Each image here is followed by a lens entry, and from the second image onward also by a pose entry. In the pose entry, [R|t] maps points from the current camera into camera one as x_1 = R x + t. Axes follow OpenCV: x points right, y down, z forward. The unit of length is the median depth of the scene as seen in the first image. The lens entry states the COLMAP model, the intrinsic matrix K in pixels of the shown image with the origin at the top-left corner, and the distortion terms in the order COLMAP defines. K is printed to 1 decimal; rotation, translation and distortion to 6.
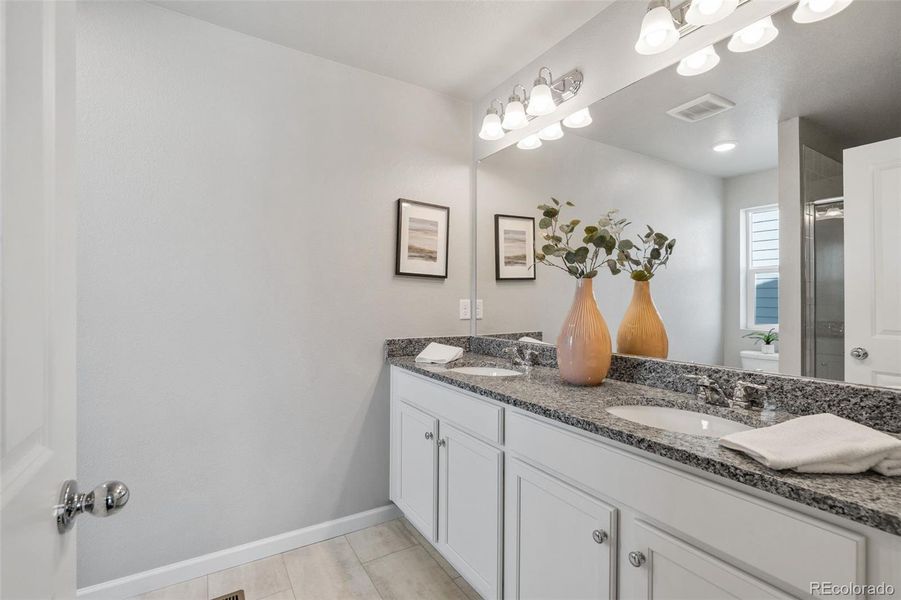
lens RADIAL K [[421.9, 0, 452.7], [0, 421.9, 297.2], [0, 0, 1]] dist [-0.005685, -0.000650]
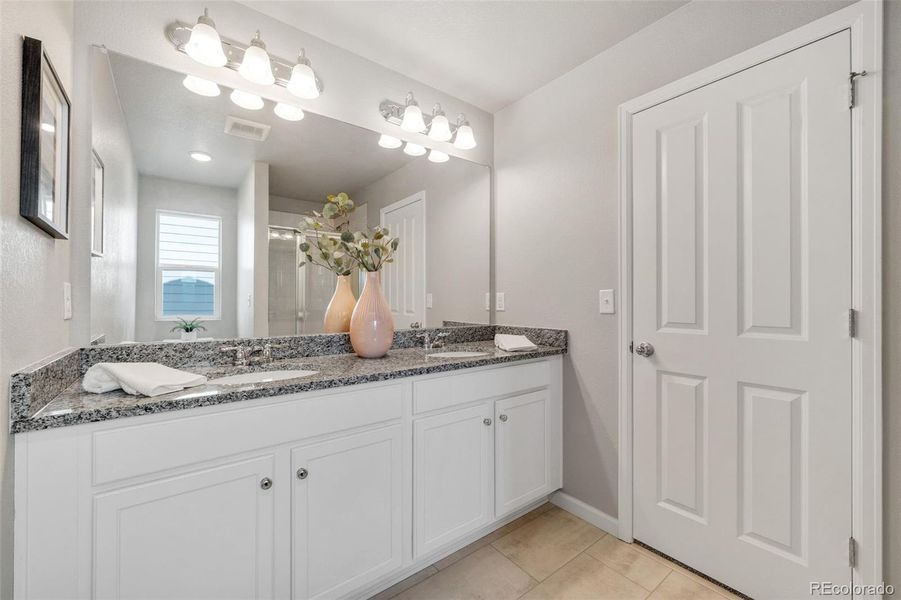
lens RADIAL K [[359.2, 0, 454.5], [0, 359.2, 300.2], [0, 0, 1]] dist [0.002053, 0.000141]
pose [[-0.116369, 0.001578, 0.993205, -0.351528], [-0.003750, 0.999991, -0.002028, 0.020388], [-0.993199, -0.003961, -0.116362, 0.418668]]
